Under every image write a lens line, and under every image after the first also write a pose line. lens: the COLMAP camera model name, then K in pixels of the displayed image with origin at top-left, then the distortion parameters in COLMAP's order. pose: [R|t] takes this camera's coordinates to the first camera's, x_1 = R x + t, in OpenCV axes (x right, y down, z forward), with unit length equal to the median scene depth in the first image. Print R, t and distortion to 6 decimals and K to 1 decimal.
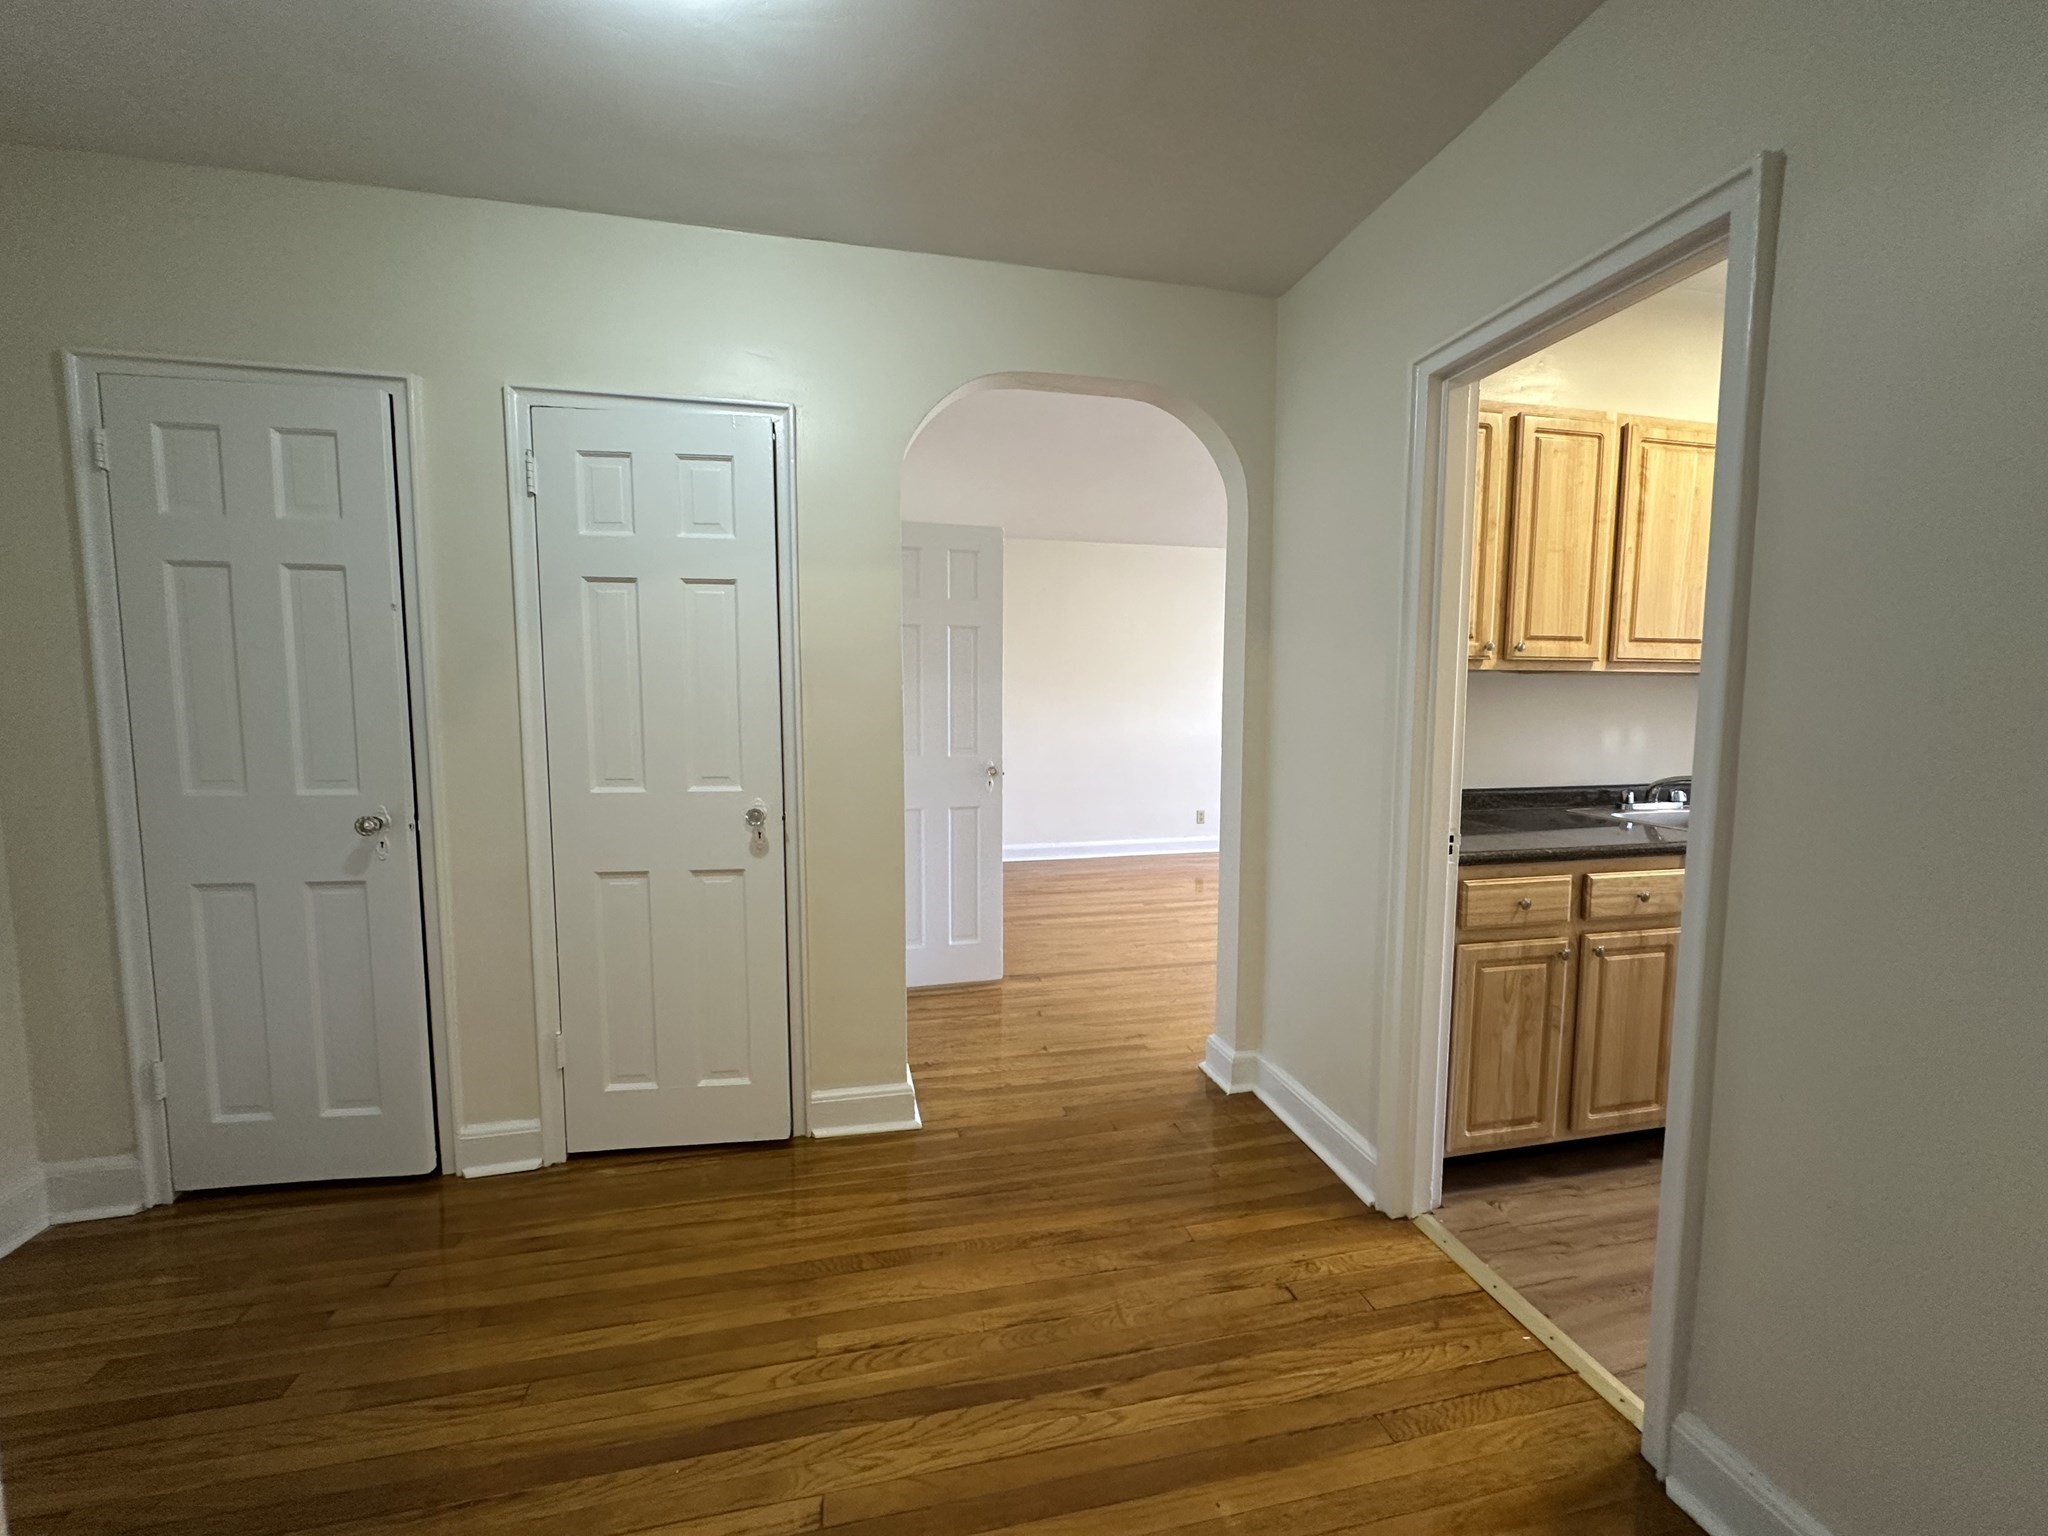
lens RADIAL K [[815.2, 0, 1020.0], [0, 815.2, 770.2], [0, 0, 1]] dist [-0.005433, 0.000195]
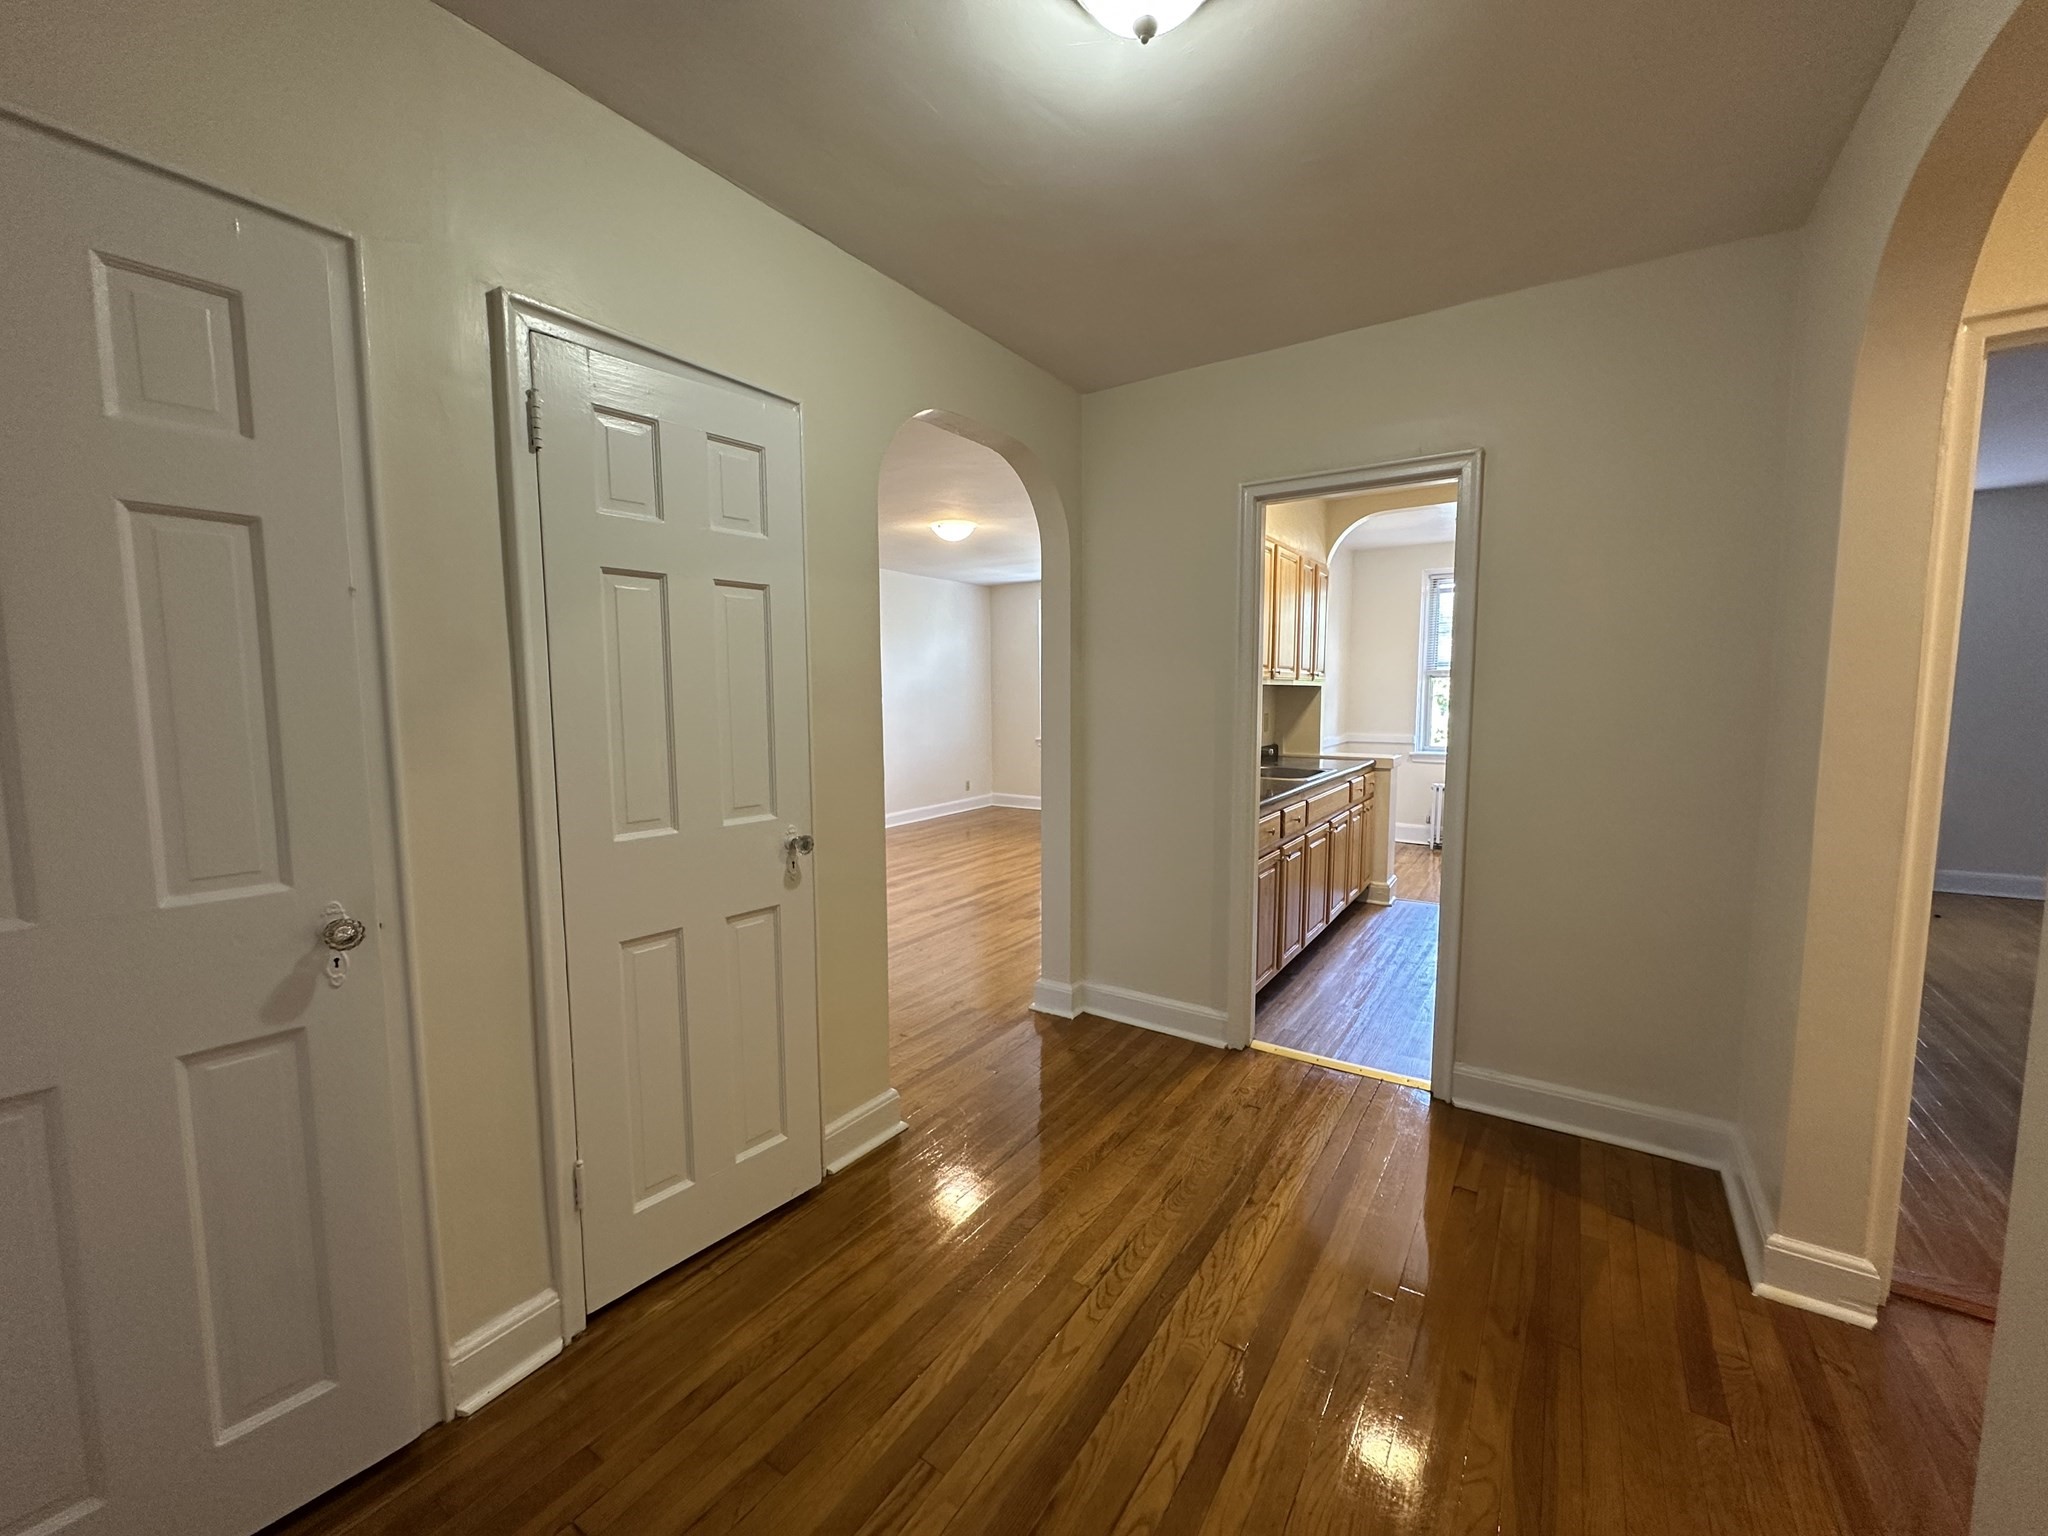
lens RADIAL K [[815.2, 0, 1020.8], [0, 815.2, 771.2], [0, 0, 1]] dist [-0.005433, 0.000195]
pose [[0.726288, -0.073612, 0.683438, -0.765008], [0.068158, 0.997062, 0.034961, -0.040969], [-0.684003, 0.021190, 0.729171, 0.154523]]
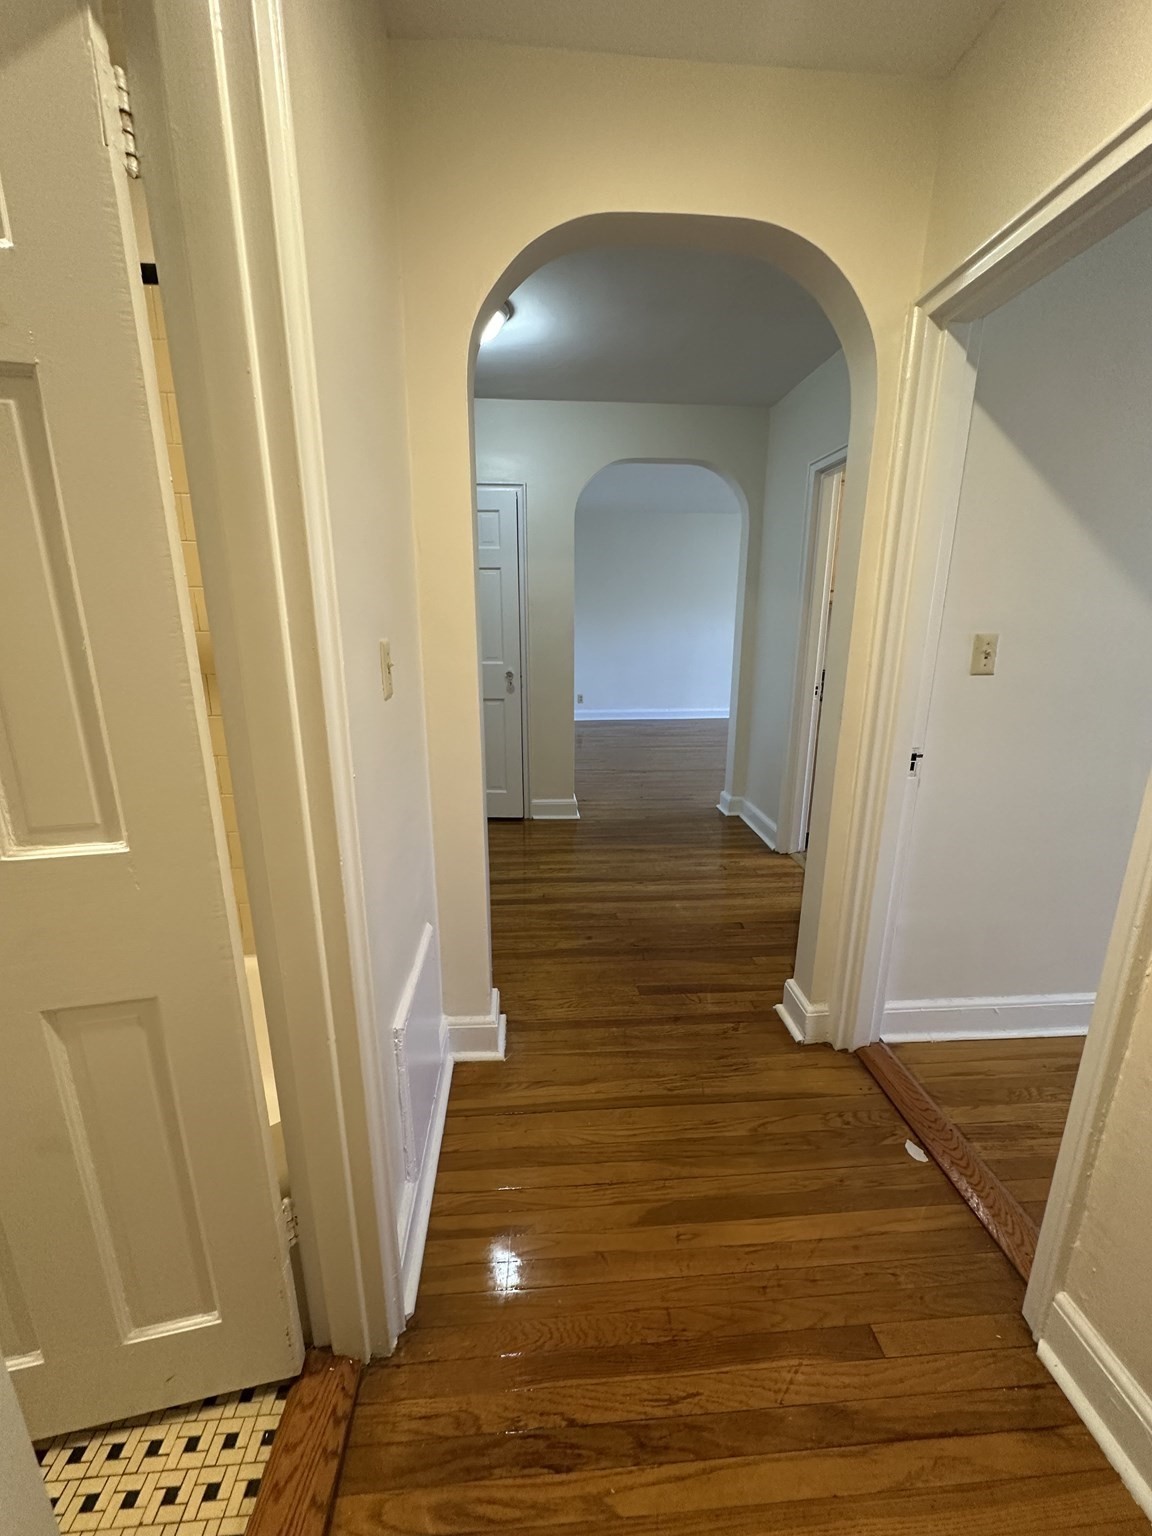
lens RADIAL K [[611.4, 0, 569.6], [0, 611.4, 773.0], [0, 0, 1]] dist [-0.005433, 0.000195]
pose [[0.988399, 0.036800, -0.147352, 0.103436], [-0.011936, 0.986022, 0.166186, 0.041292], [0.151408, -0.162499, 0.975023, -0.683328]]
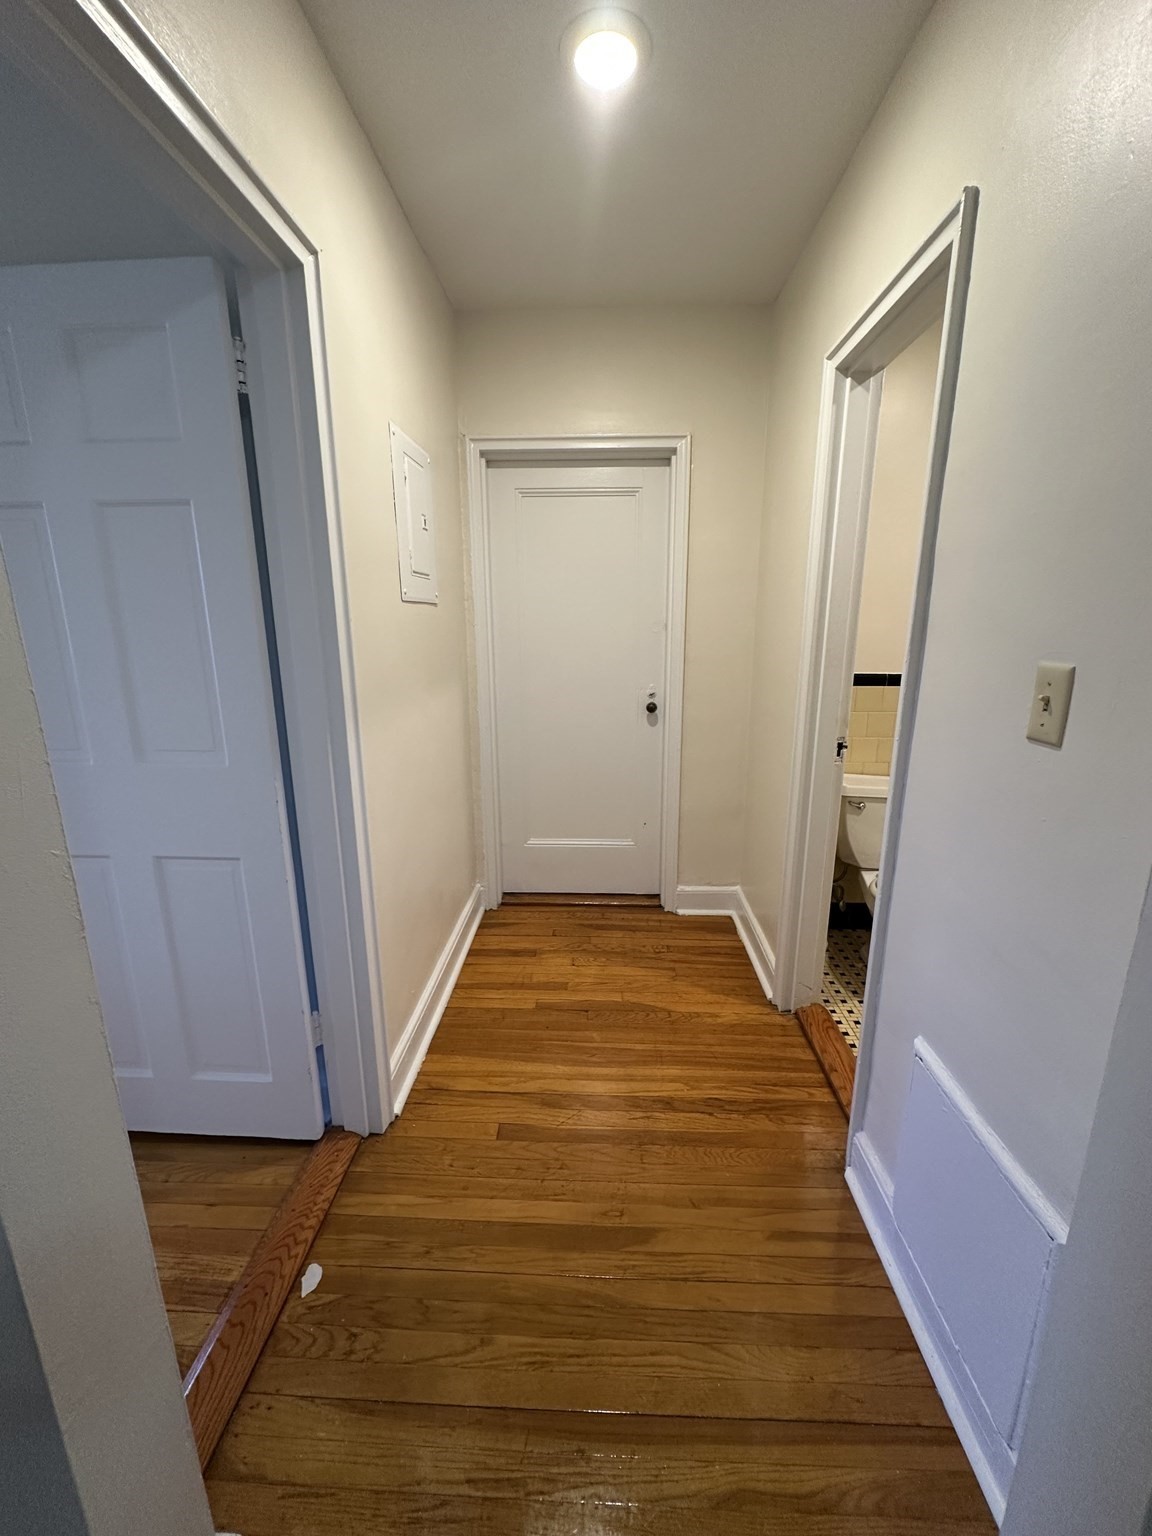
lens RADIAL K [[611.4, 0, 573.5], [0, 611.4, 763.1], [0, 0, 1]] dist [-0.005433, 0.000195]
pose [[-0.964339, -0.054919, 0.258908, 0.045657], [0.028332, 0.951194, 0.307290, -0.055314], [-0.263148, 0.303667, -0.915718, 0.315905]]
